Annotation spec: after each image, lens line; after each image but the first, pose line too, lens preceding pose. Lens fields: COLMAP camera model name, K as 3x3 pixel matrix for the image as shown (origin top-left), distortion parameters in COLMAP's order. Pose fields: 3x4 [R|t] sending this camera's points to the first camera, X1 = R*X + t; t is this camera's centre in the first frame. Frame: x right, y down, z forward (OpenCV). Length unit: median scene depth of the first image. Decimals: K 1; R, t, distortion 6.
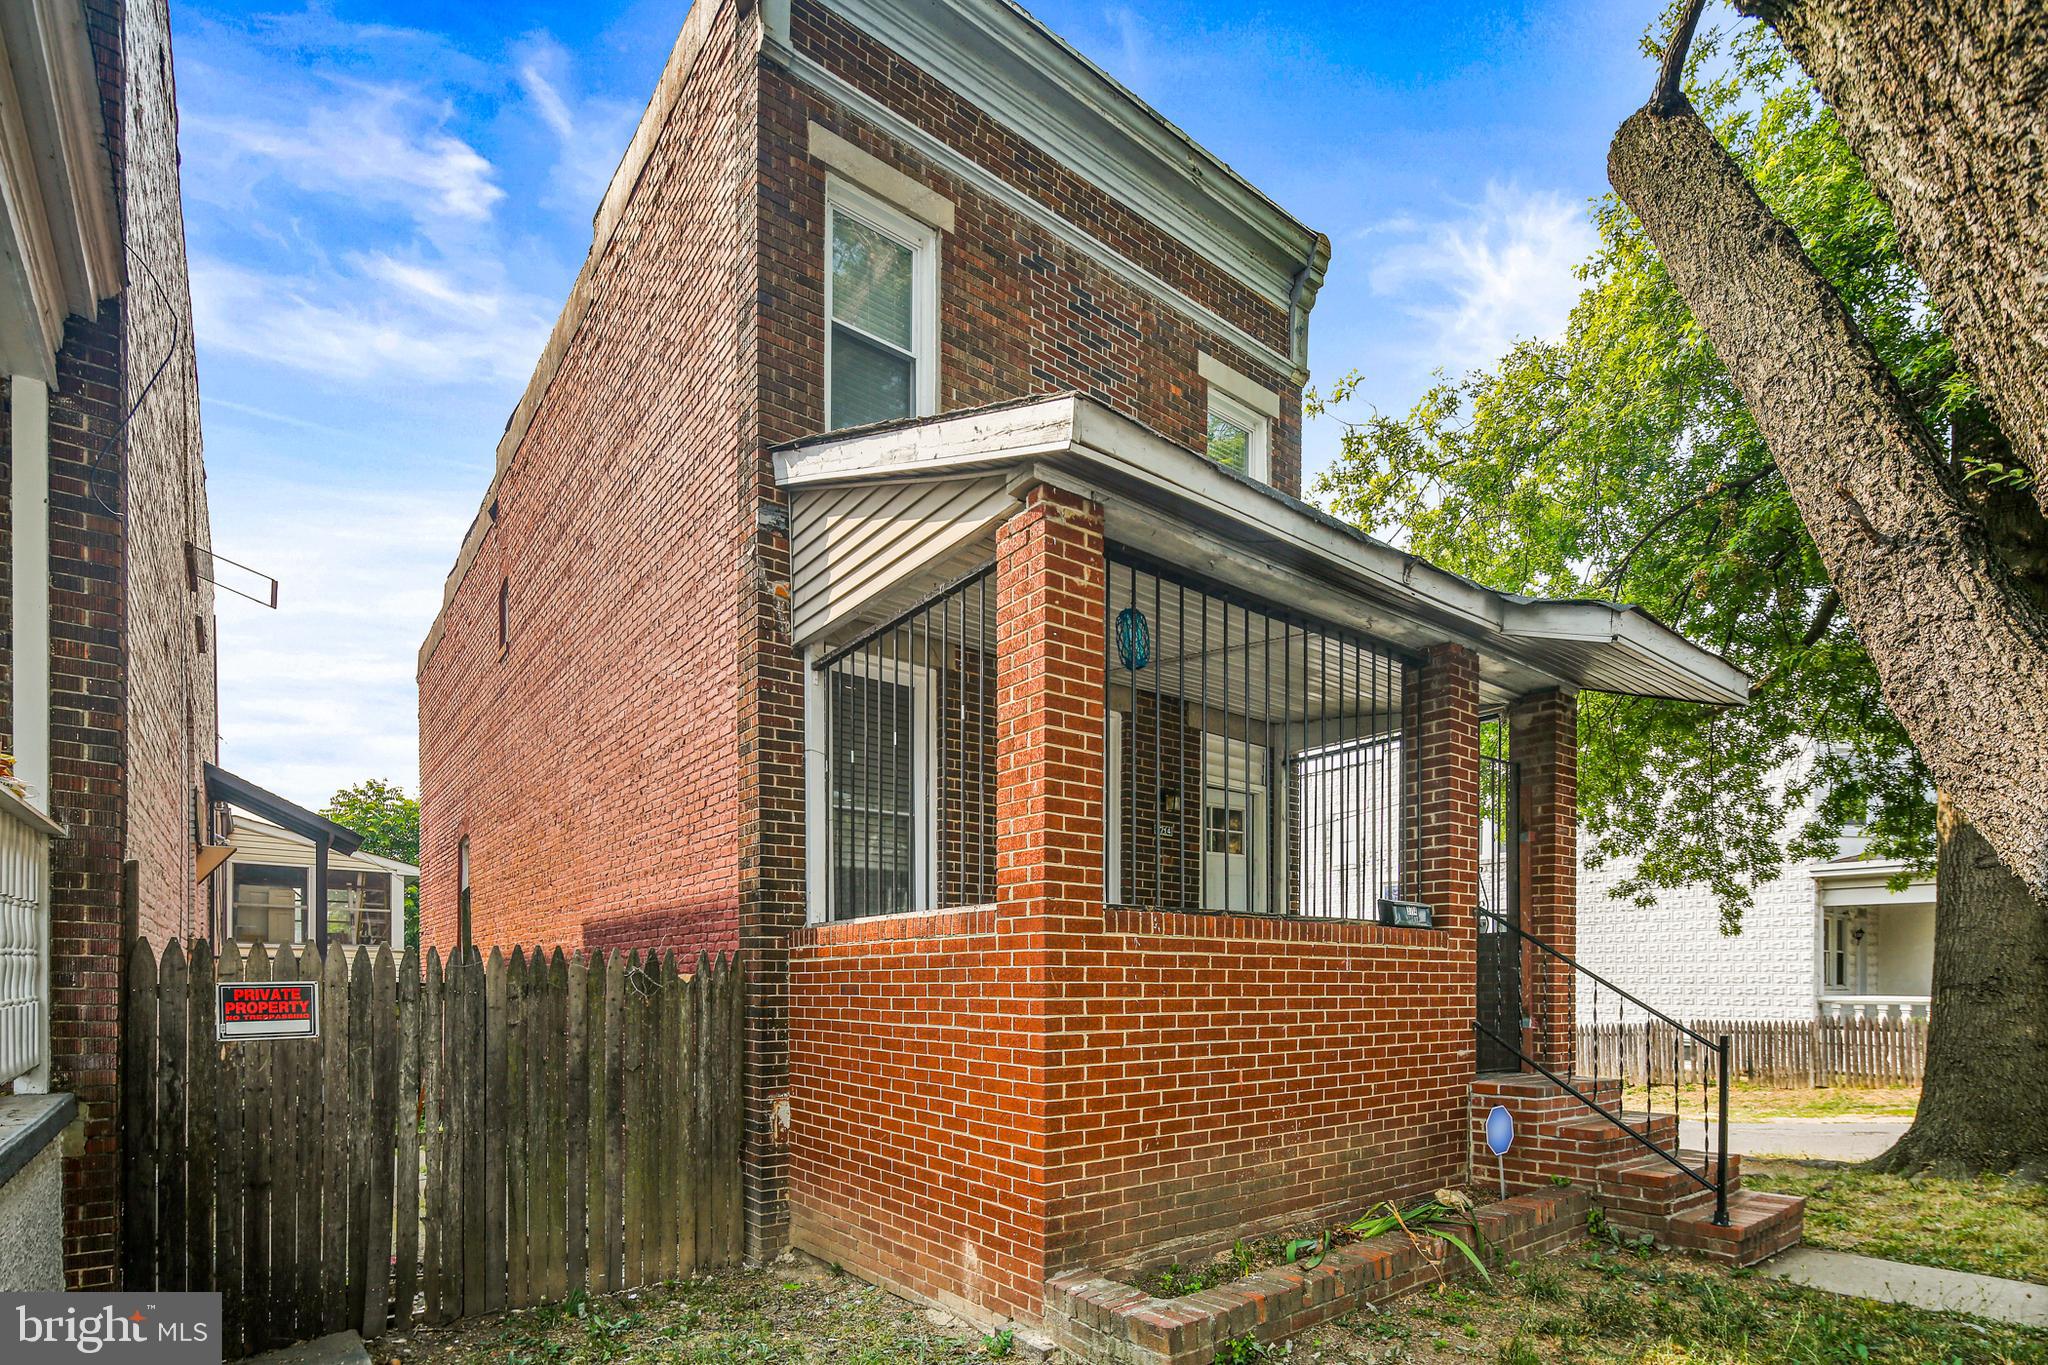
lens RADIAL K [[1002.4, 0, 1031.5], [0, 1002.4, 696.1], [0, 0, 1]] dist [0.001713, -0.000846]
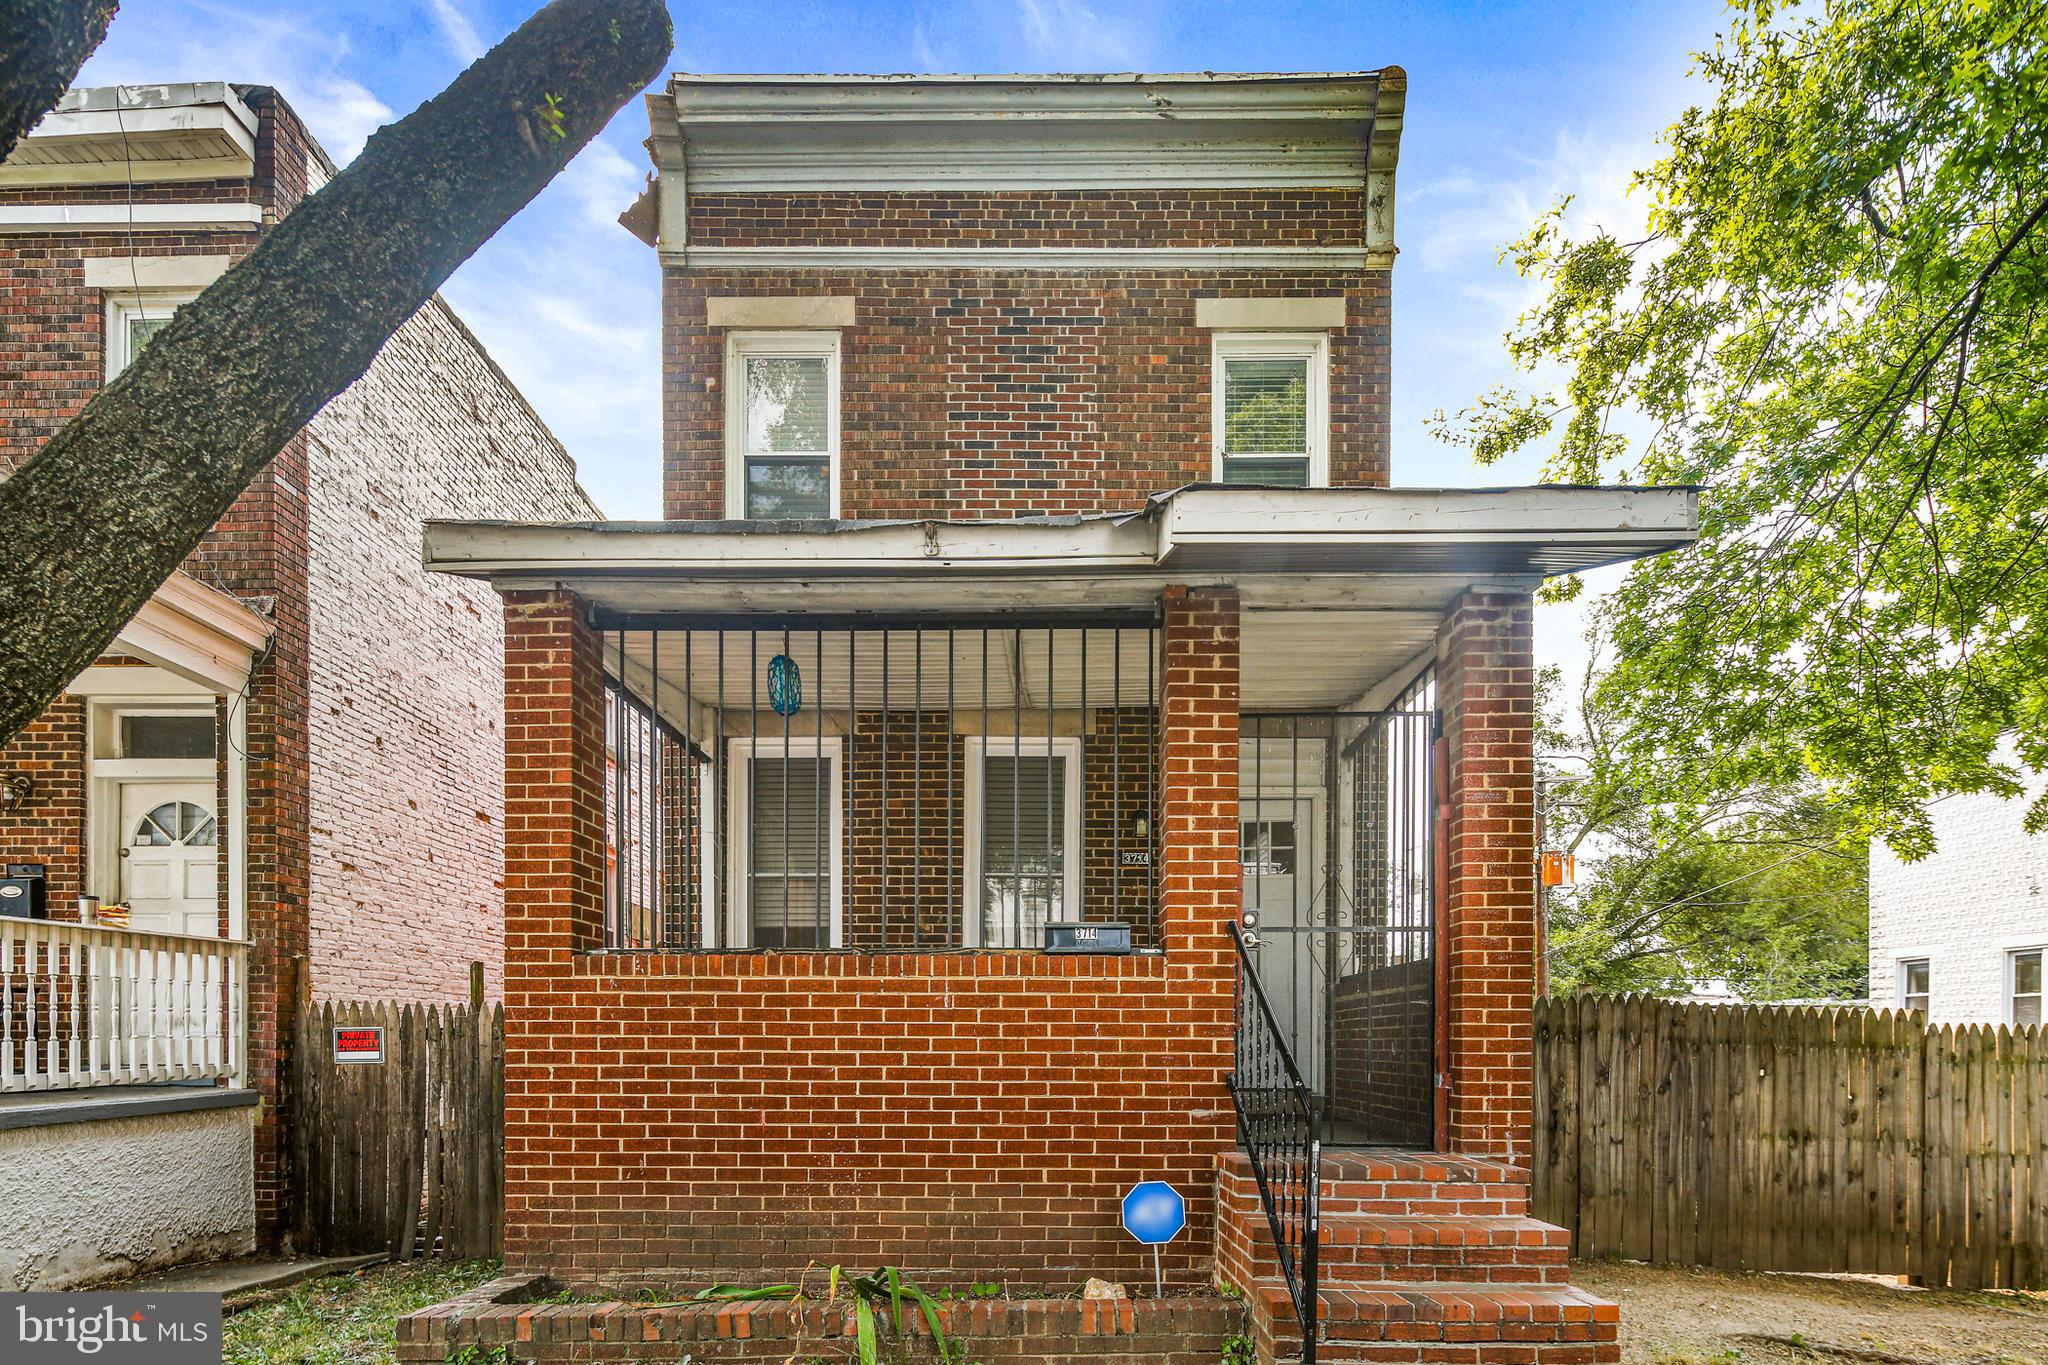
lens RADIAL K [[1001.8, 0, 998.5], [0, 1001.8, 759.6], [0, 0, 1]] dist [-0.001462, -0.000575]
pose [[0.761897, -0.174999, -0.623609, 0.926368], [0.176301, 0.982487, -0.060311, 0.121427], [0.623242, -0.063992, 0.779407, 0.360546]]
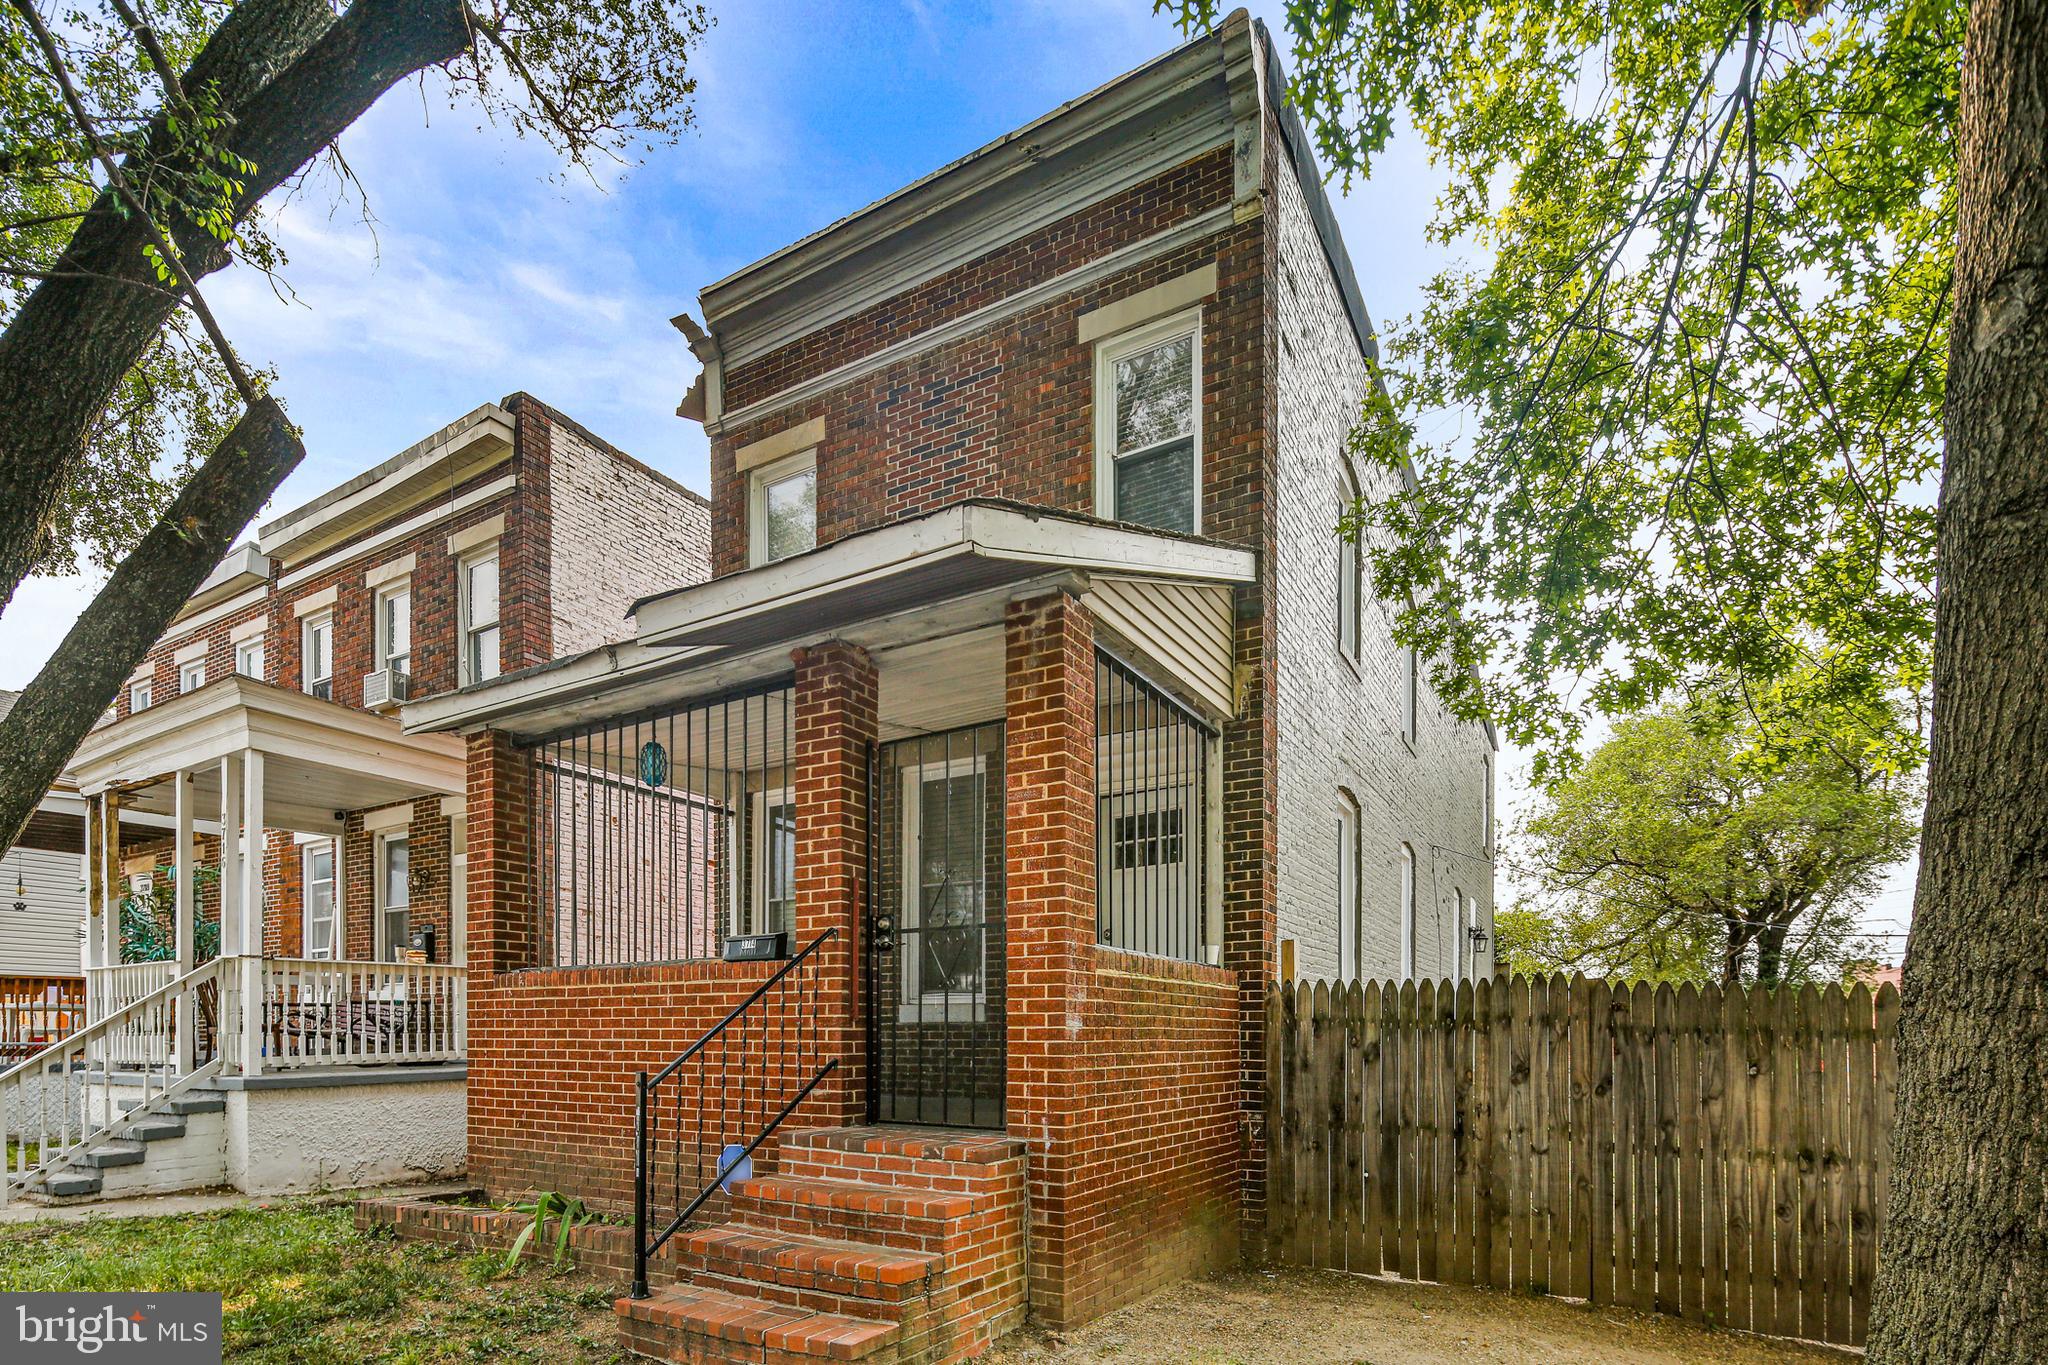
lens RADIAL K [[980.6, 0, 962.1], [0, 980.6, 733.9], [0, 0, 1]] dist [-0.000033, -0.000076]
pose [[0.325594, -0.278752, -0.903485, 1.513409], [0.258860, 0.945325, -0.198374, 0.287597], [0.909384, -0.169287, 0.379950, 0.927698]]
